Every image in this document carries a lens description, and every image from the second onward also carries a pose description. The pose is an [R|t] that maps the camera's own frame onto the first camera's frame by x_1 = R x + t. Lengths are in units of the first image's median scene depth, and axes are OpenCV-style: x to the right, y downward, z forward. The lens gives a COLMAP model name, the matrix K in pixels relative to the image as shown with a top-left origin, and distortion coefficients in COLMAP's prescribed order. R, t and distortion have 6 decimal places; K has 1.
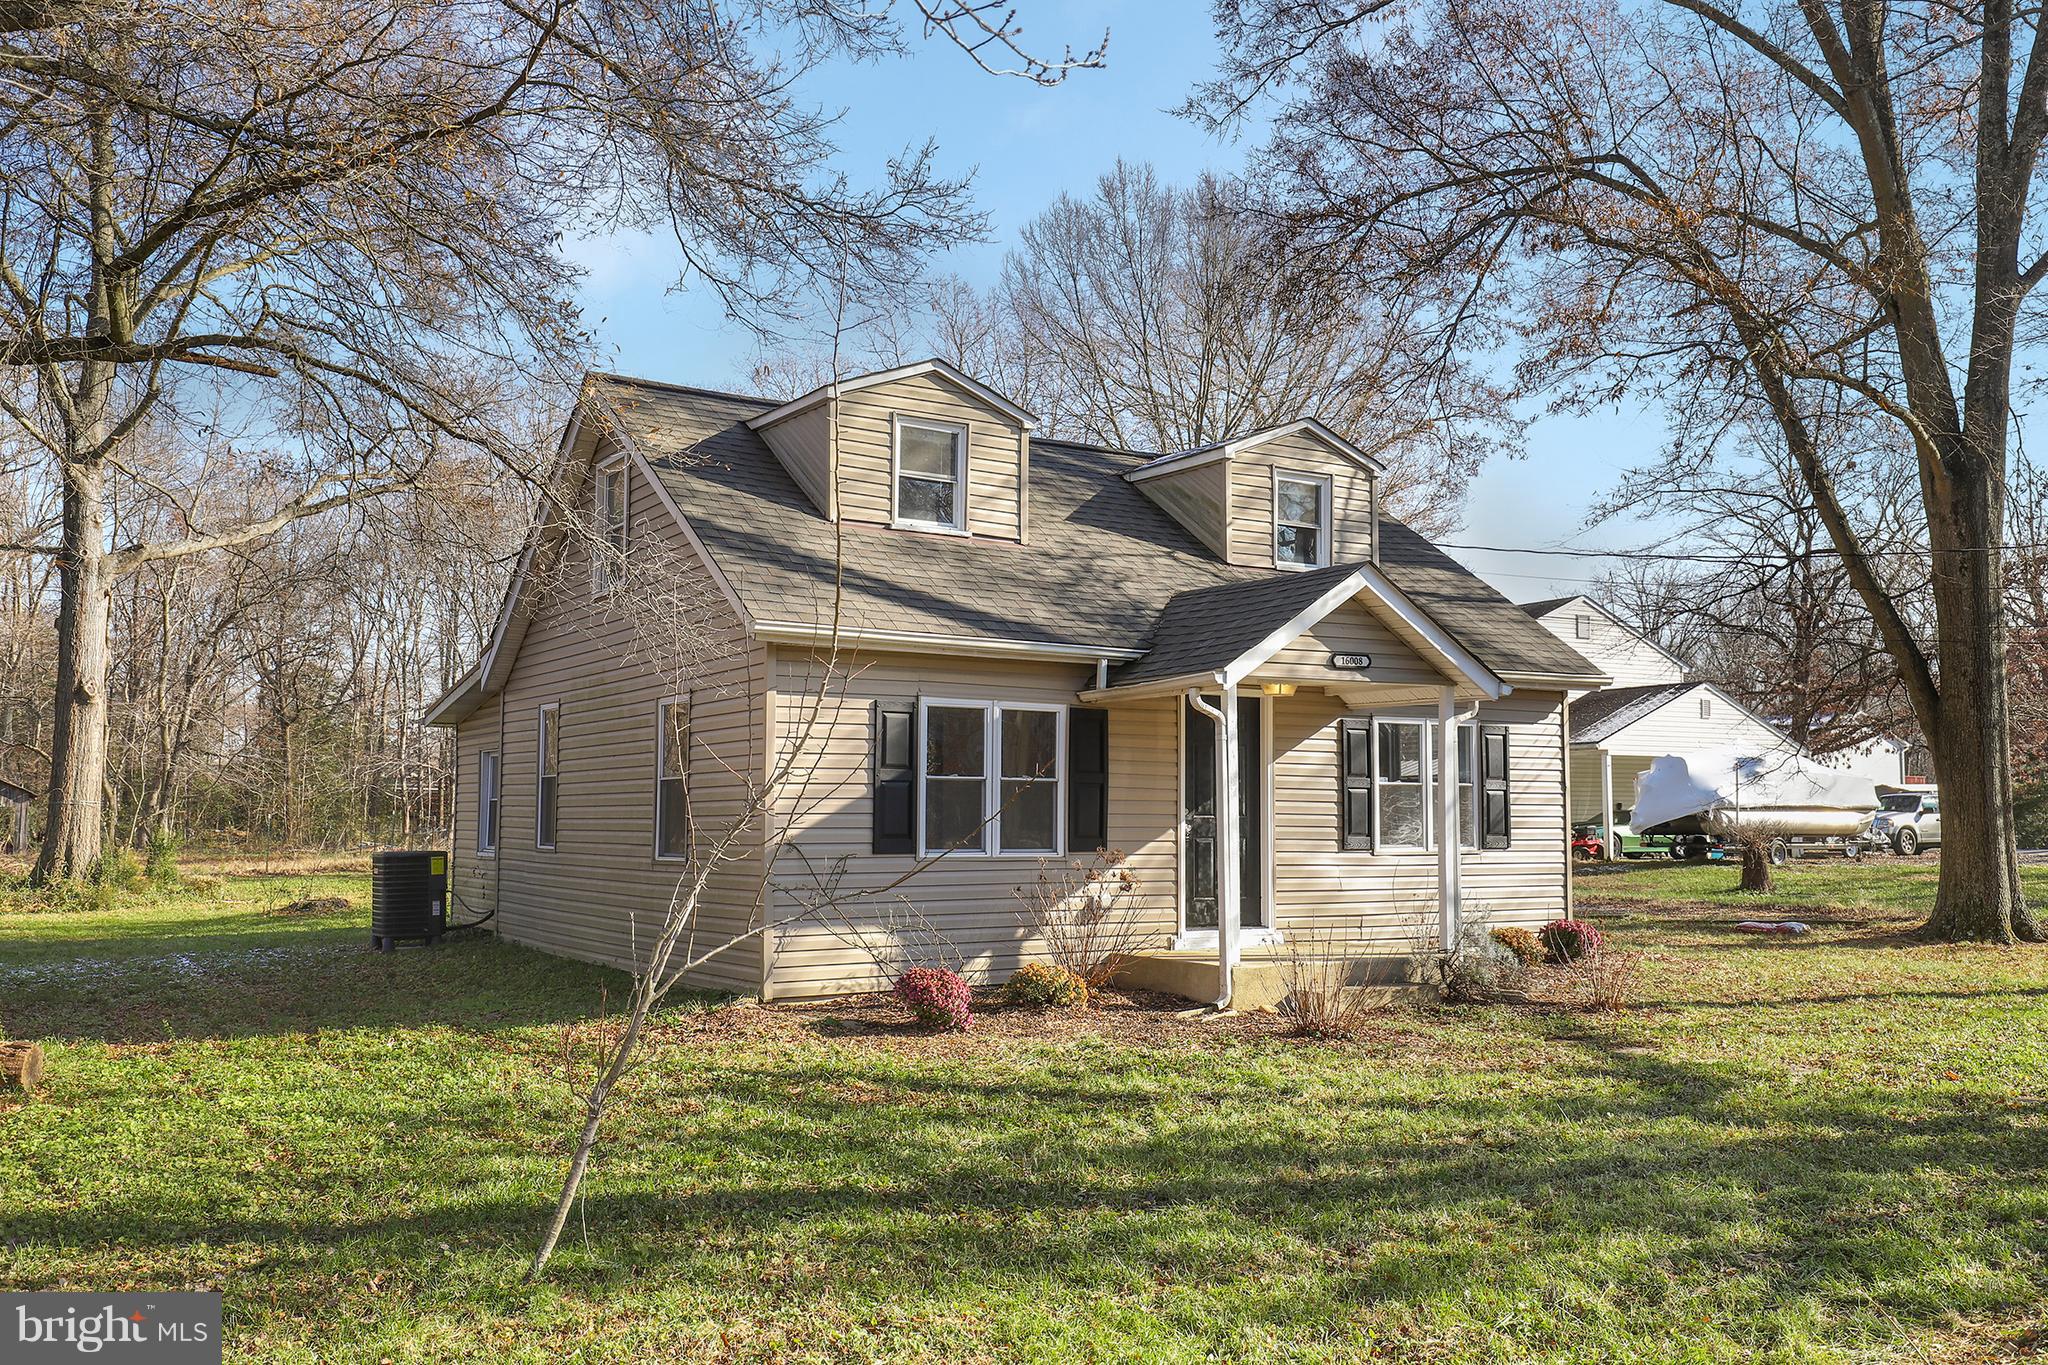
lens RADIAL K [[1810.8, 0, 1024.0], [0, 1810.8, 682.5], [0, 0, 1]] dist [-0.002191, -0.000181]
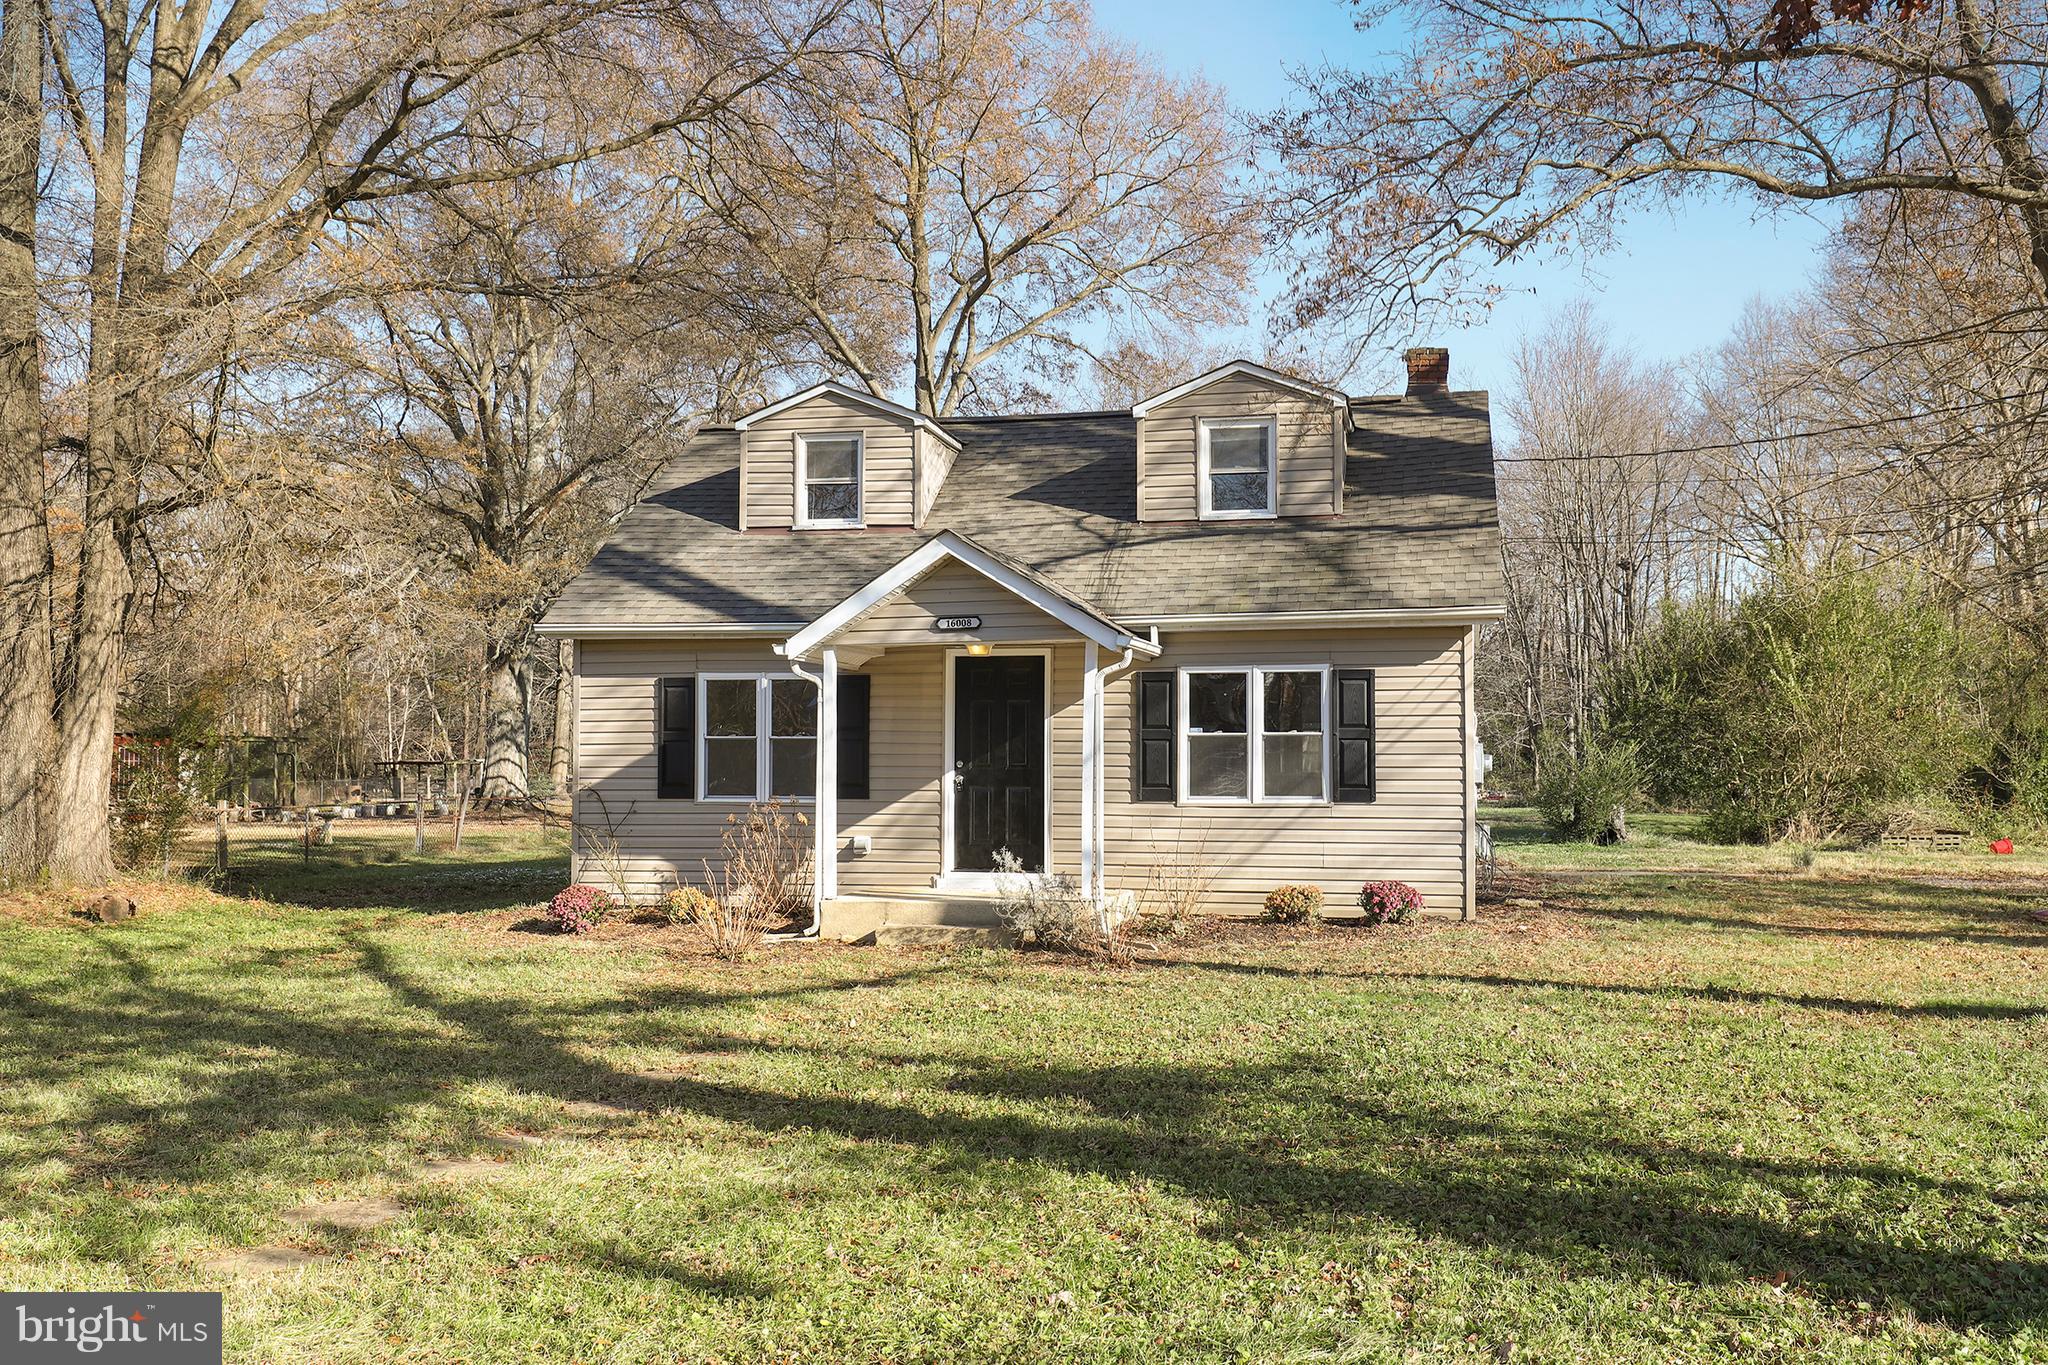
lens RADIAL K [[1810.8, 0, 1024.0], [0, 1810.8, 682.5], [0, 0, 1]] dist [-0.002191, -0.000181]
pose [[0.705910, -0.032973, -0.707534, 0.879724], [0.056105, 0.998380, 0.009450, 0.013732], [0.706076, -0.046367, 0.706616, 0.249963]]
